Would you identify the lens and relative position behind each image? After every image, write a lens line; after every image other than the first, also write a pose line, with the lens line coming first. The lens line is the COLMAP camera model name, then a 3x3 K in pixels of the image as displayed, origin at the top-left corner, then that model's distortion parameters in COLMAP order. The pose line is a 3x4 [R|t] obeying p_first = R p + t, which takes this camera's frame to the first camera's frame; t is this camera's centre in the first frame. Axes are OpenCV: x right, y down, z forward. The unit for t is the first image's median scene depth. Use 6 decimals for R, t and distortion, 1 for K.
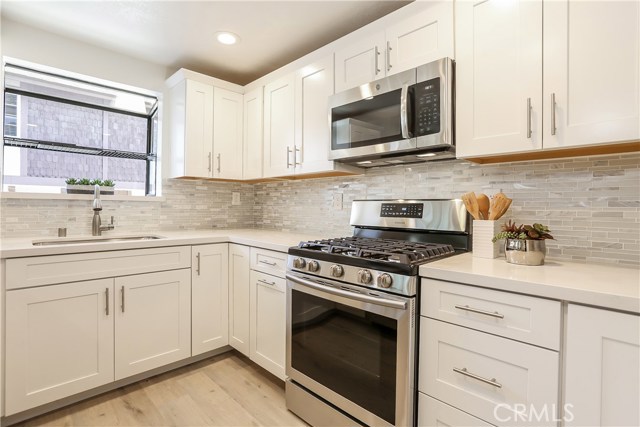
lens RADIAL K [[316.4, 0, 318.4], [0, 316.4, 213.7], [0, 0, 1]] dist [-0.002485, 0.000005]
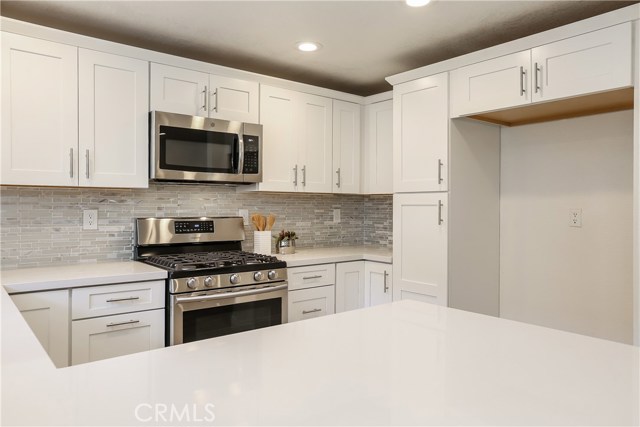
lens RADIAL K [[452.4, 0, 321.9], [0, 452.4, 213.5], [0, 0, 1]] dist [0.006650, 0.003065]
pose [[0.088682, -0.015866, 0.995934, -1.420105], [0.023172, 0.999635, 0.013861, -0.076349], [-0.995790, 0.021849, 0.089017, 0.426971]]
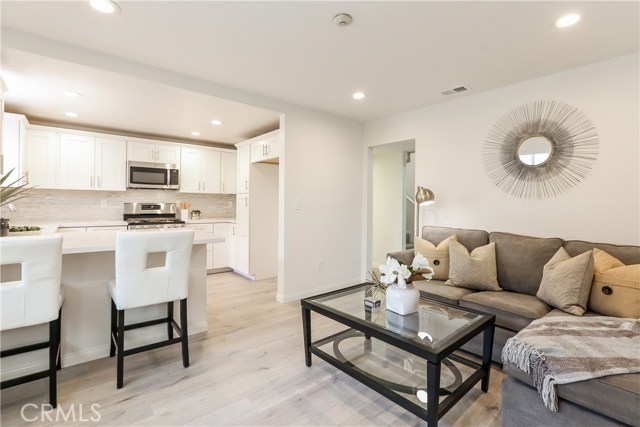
lens RADIAL K [[291.9, 0, 315.2], [0, 291.9, 207.2], [0, 0, 1]] dist [-0.010890, 0.001191]
pose [[0.086601, -0.015323, 0.996125, -2.281632], [0.017804, 0.999746, 0.013831, -0.021892], [-0.996084, 0.016537, 0.086852, -0.679012]]
